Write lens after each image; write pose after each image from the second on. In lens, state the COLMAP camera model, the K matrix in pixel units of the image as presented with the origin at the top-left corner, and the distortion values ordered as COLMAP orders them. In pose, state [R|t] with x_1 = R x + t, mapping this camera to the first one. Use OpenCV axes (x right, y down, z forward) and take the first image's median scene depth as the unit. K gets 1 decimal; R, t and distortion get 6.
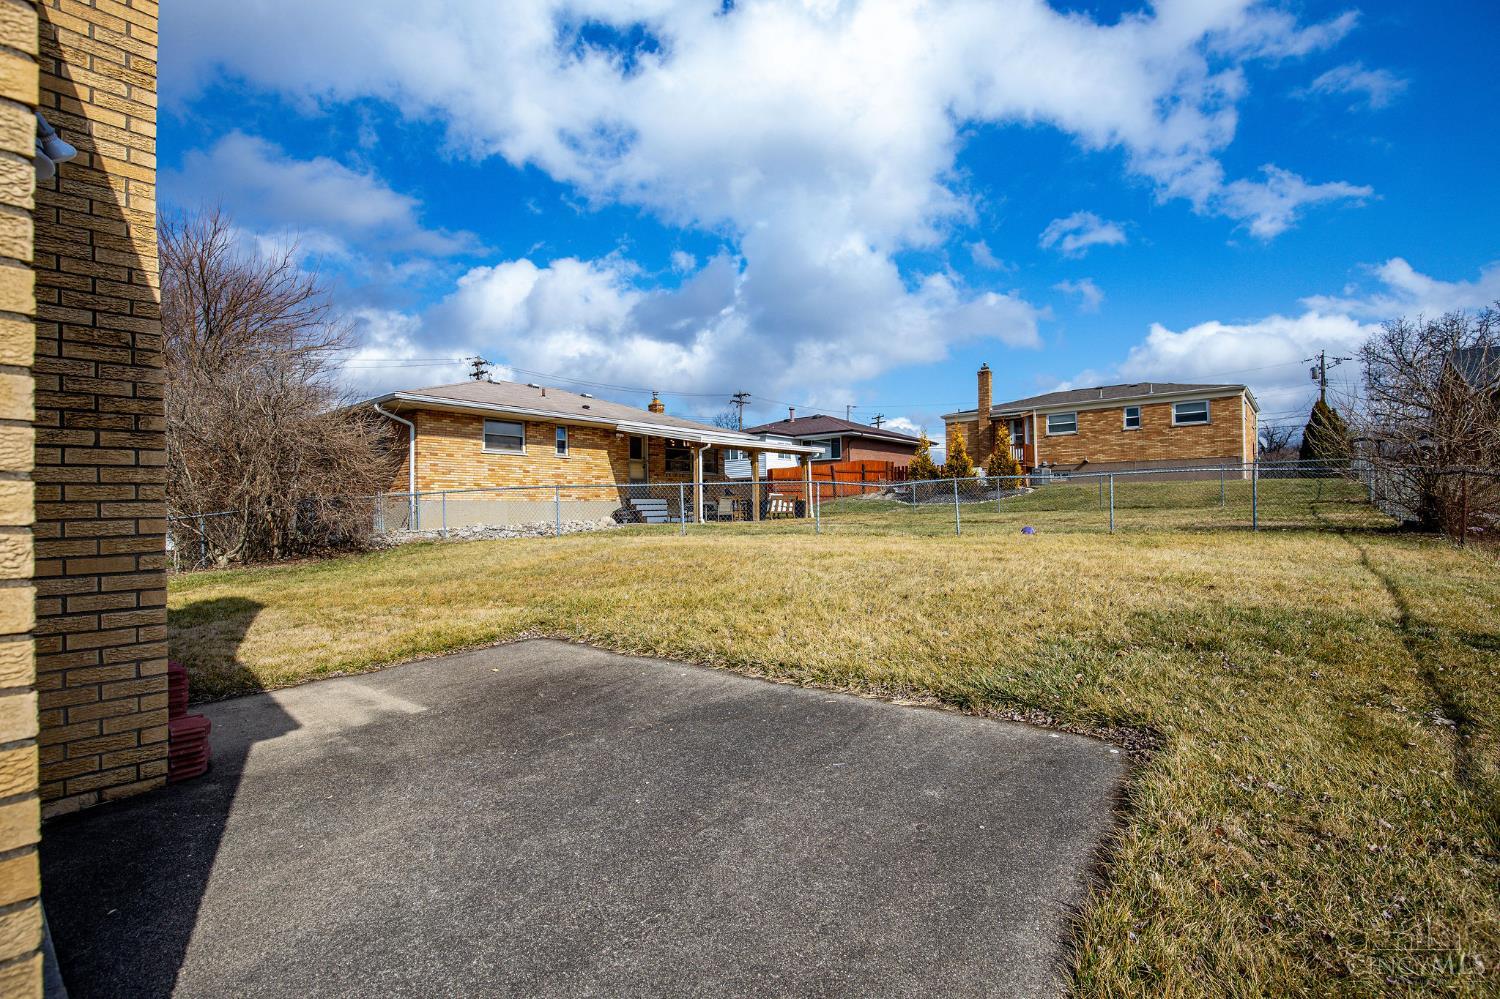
lens RADIAL K [[683.1, 0, 762.4], [0, 683.1, 503.0], [0, 0, 1]] dist [-0.033161, 0.010234]
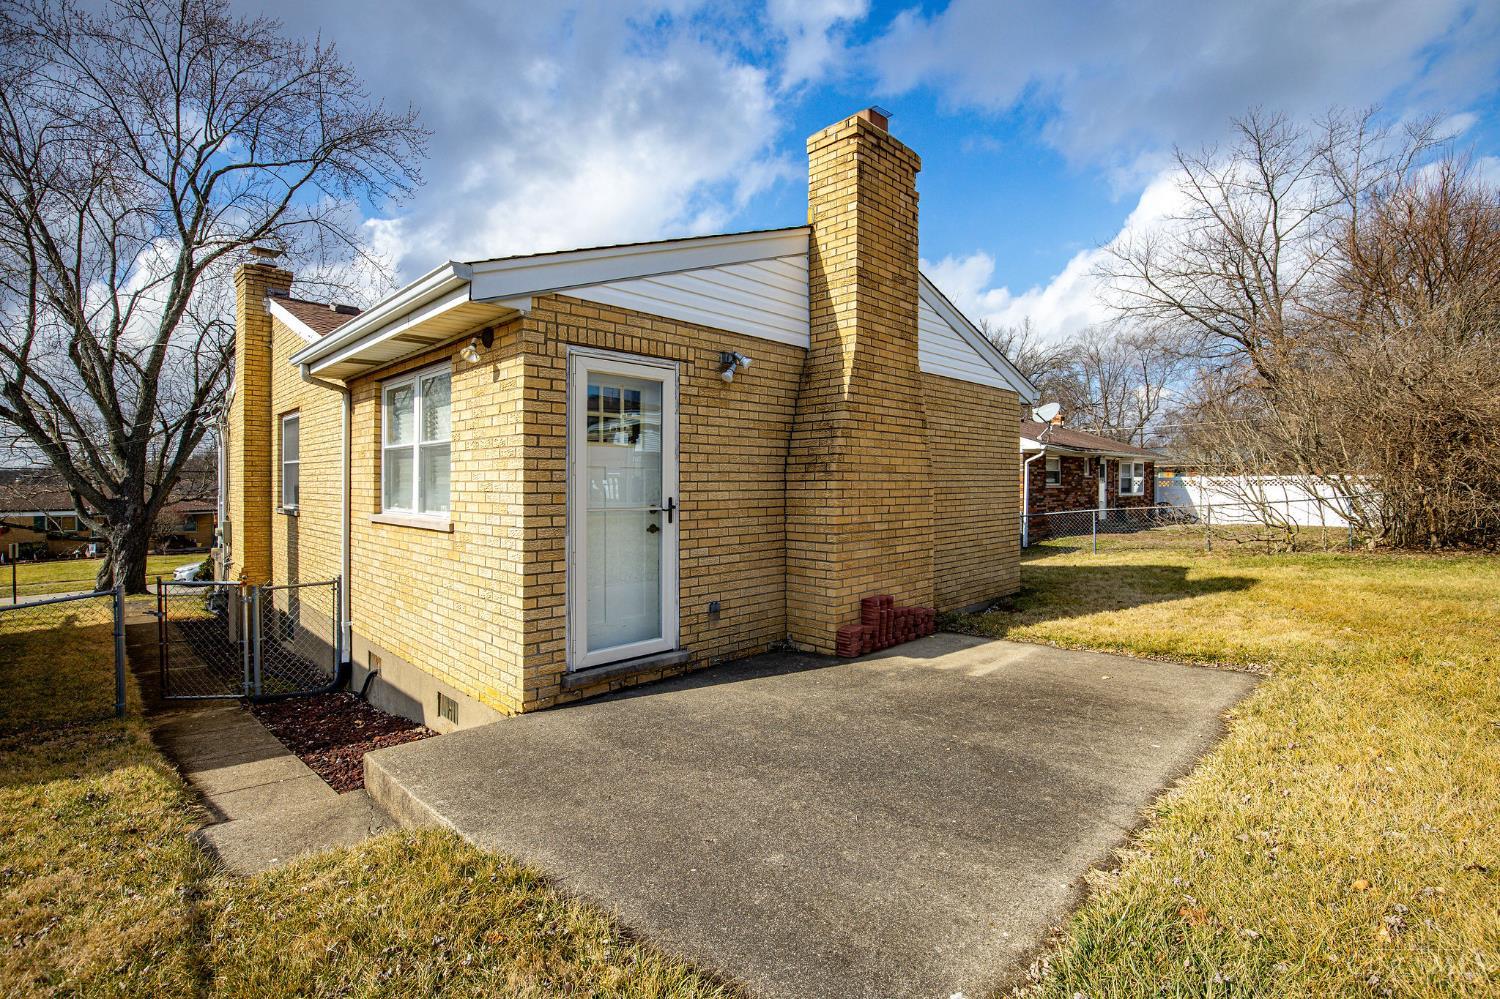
lens RADIAL K [[683.1, 0, 762.4], [0, 683.1, 503.0], [0, 0, 1]] dist [-0.033161, 0.010234]
pose [[-0.081809, 0.043313, -0.995706, 0.995944], [0.008760, 0.999048, 0.042738, -0.094912], [0.996610, -0.005226, -0.082111, 0.895724]]
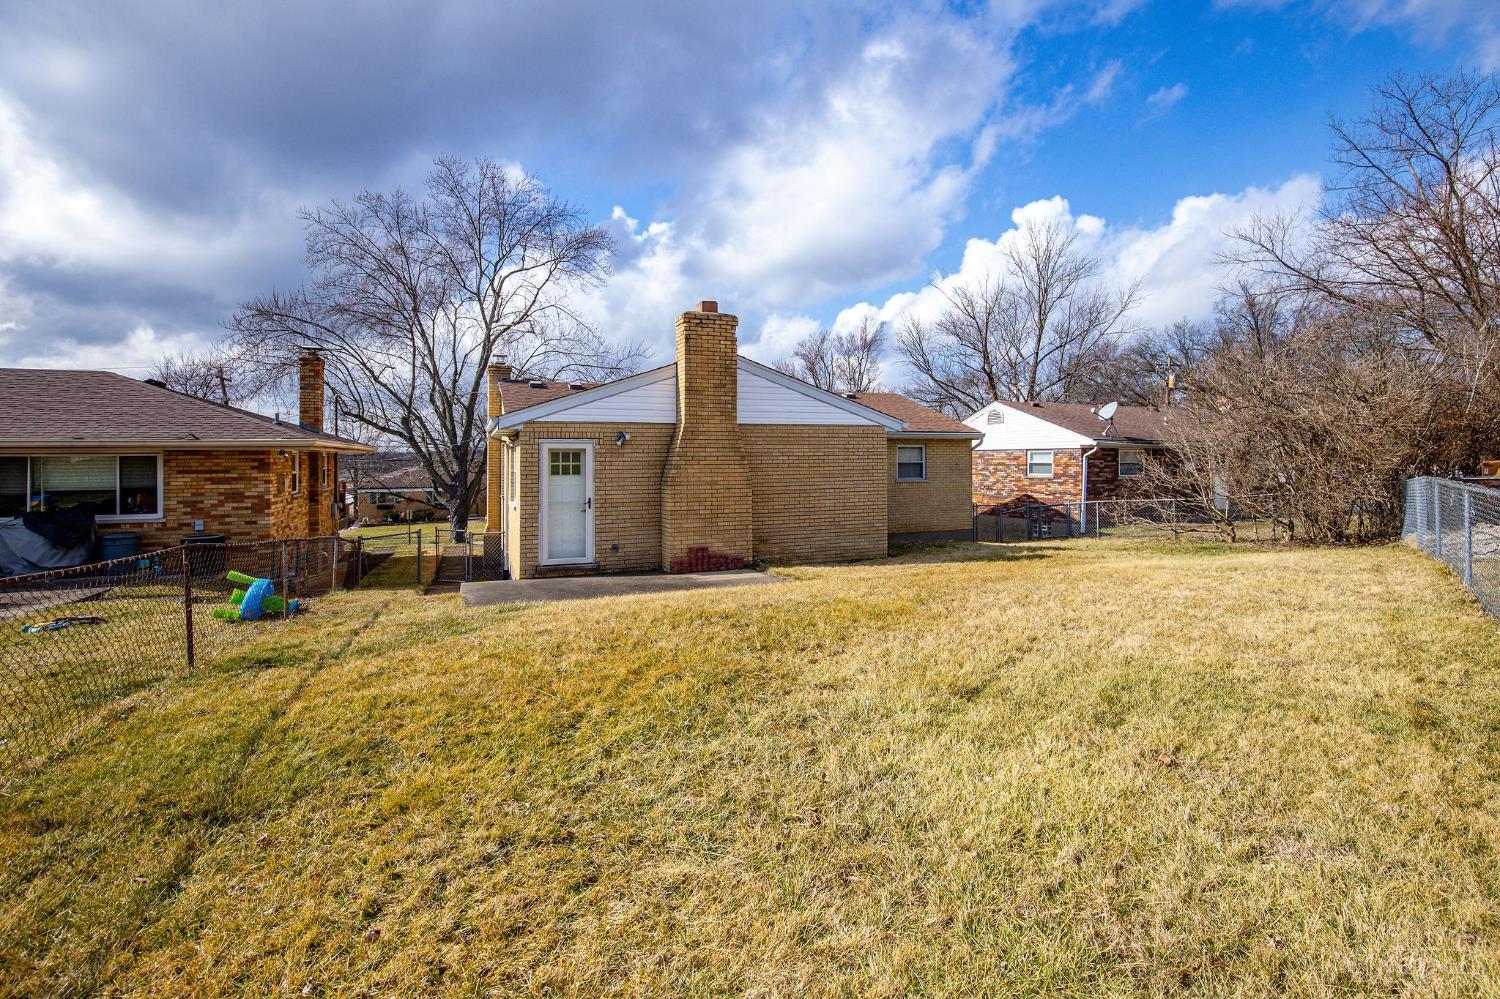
lens RADIAL K [[727.0, 0, 747.0], [0, 727.0, 466.4], [0, 0, 1]] dist [0.031138, 0.000124]
pose [[-0.490864, 0.025636, -0.870859, 2.509254], [0.019866, 0.999636, 0.018230, -0.271265], [0.871010, -0.008352, -0.491194, 3.314394]]
